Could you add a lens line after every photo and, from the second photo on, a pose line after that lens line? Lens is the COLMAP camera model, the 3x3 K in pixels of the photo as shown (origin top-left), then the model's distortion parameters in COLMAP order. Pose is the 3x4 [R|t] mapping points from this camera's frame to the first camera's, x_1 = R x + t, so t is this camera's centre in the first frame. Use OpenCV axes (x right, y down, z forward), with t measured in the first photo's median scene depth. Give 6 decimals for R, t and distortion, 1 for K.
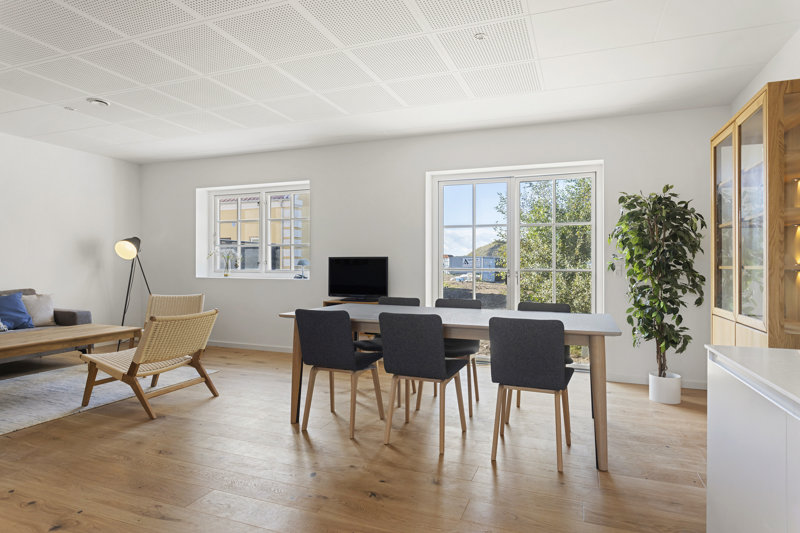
lens RADIAL K [[484.4, 0, 420.2], [0, 484.4, 261.1], [0, 0, 1]] dist [-0.003749, -0.000477]
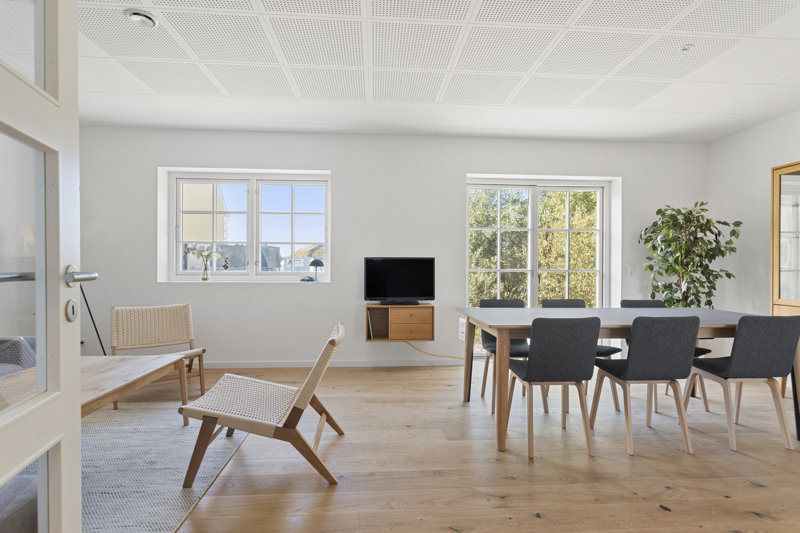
lens RADIAL K [[434.8, 0, 399.2], [0, 434.8, 269.0], [0, 0, 1]] dist [0.002849, 0.000378]
pose [[0.896412, -0.006128, 0.443180, -0.438045], [-0.004767, 0.999713, 0.023466, -0.005177], [-0.443197, -0.023147, 0.896125, 0.222482]]
